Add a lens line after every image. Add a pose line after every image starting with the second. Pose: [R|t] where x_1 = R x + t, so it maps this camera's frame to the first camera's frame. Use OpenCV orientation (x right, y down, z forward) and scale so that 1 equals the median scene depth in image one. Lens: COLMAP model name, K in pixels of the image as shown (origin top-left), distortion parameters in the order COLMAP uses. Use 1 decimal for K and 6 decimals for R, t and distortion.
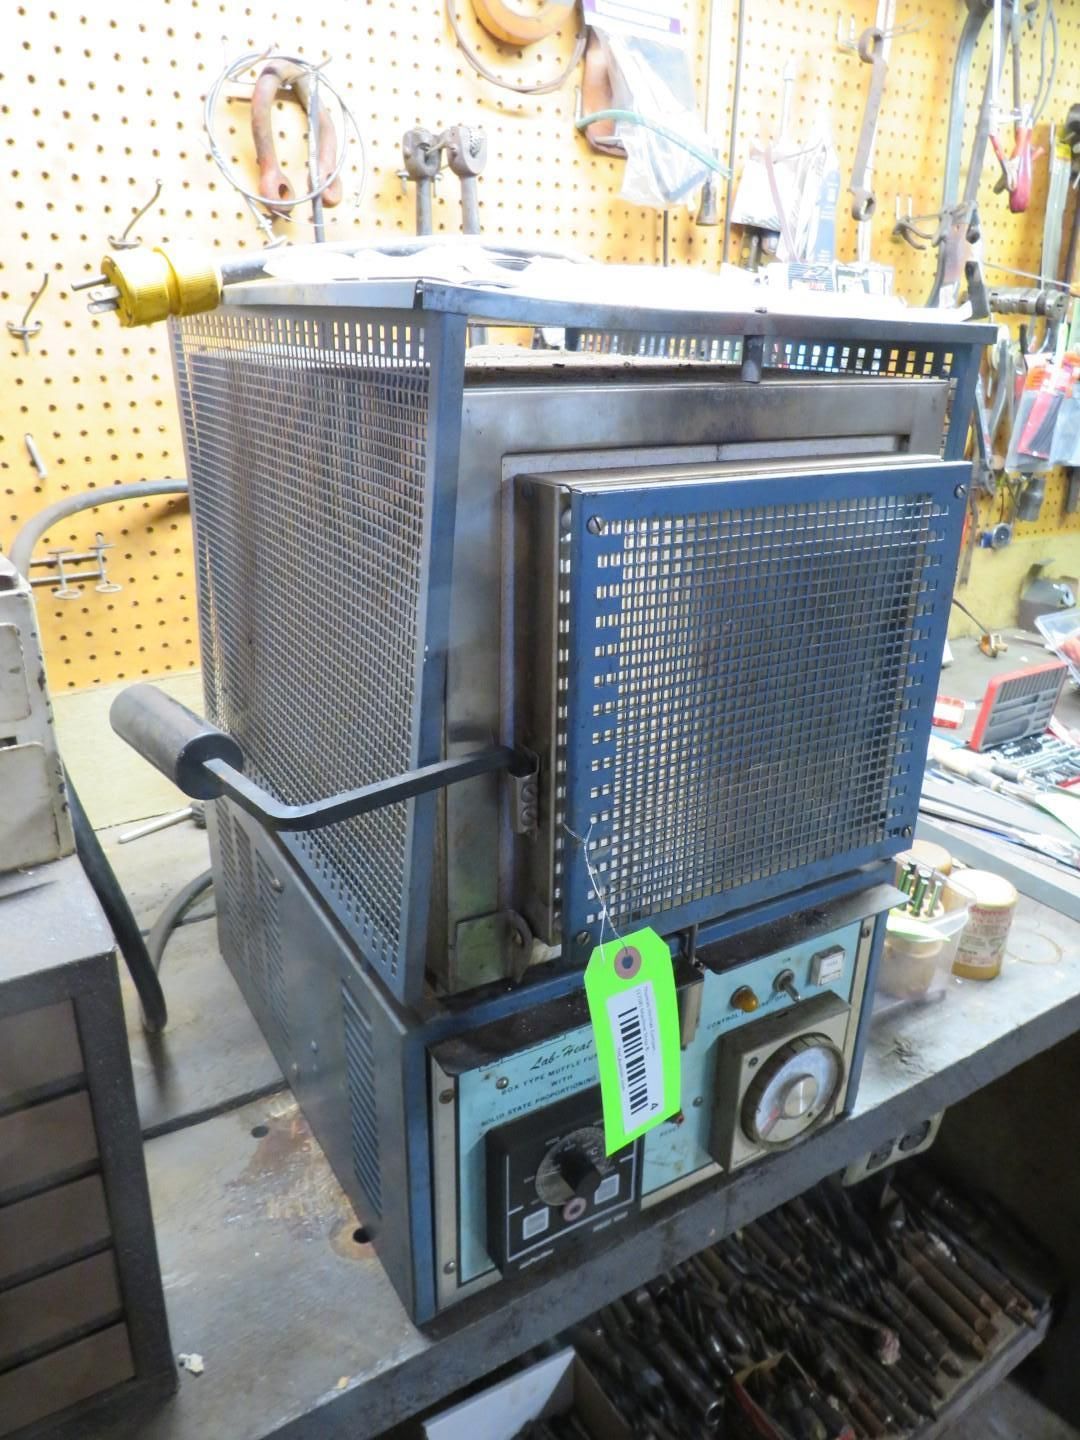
lens RADIAL K [[1025.1, 0, 540.1], [0, 1025.1, 716.6], [0, 0, 1]] dist [-0.014390, -0.003035]
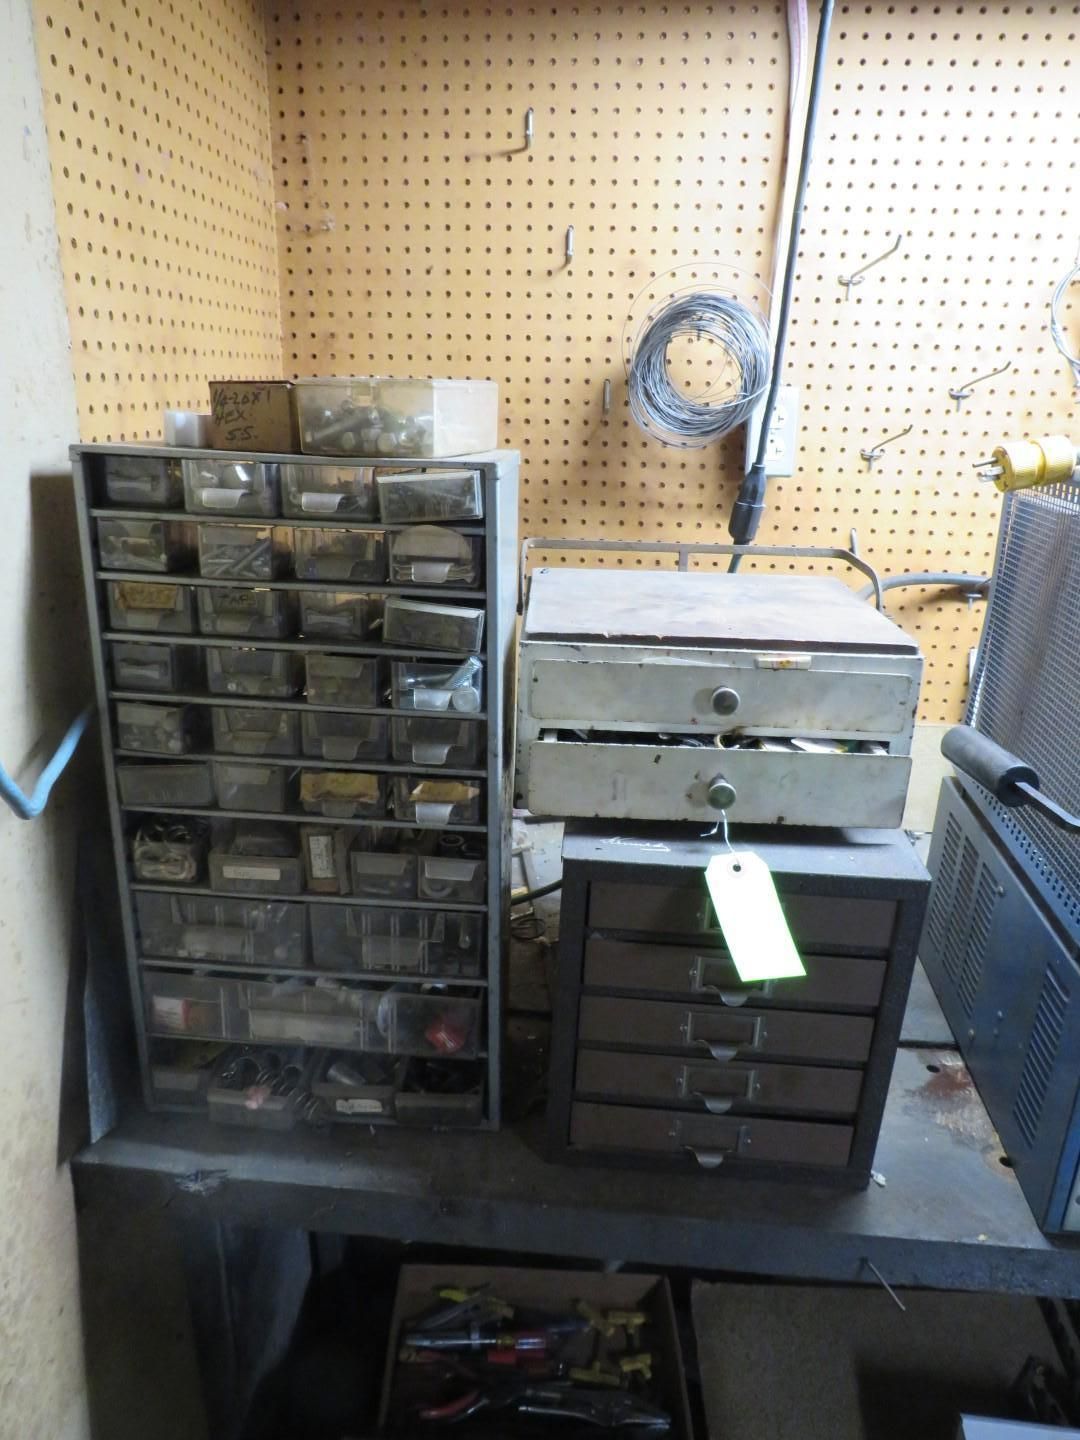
lens RADIAL K [[1025.1, 0, 540.7], [0, 1025.1, 722.6], [0, 0, 1]] dist [-0.014390, -0.003035]
pose [[0.805130, 0.204832, -0.556605, -0.036200], [-0.232459, 0.972367, 0.021581, 0.055570], [0.545645, 0.112012, 0.830497, -0.445539]]
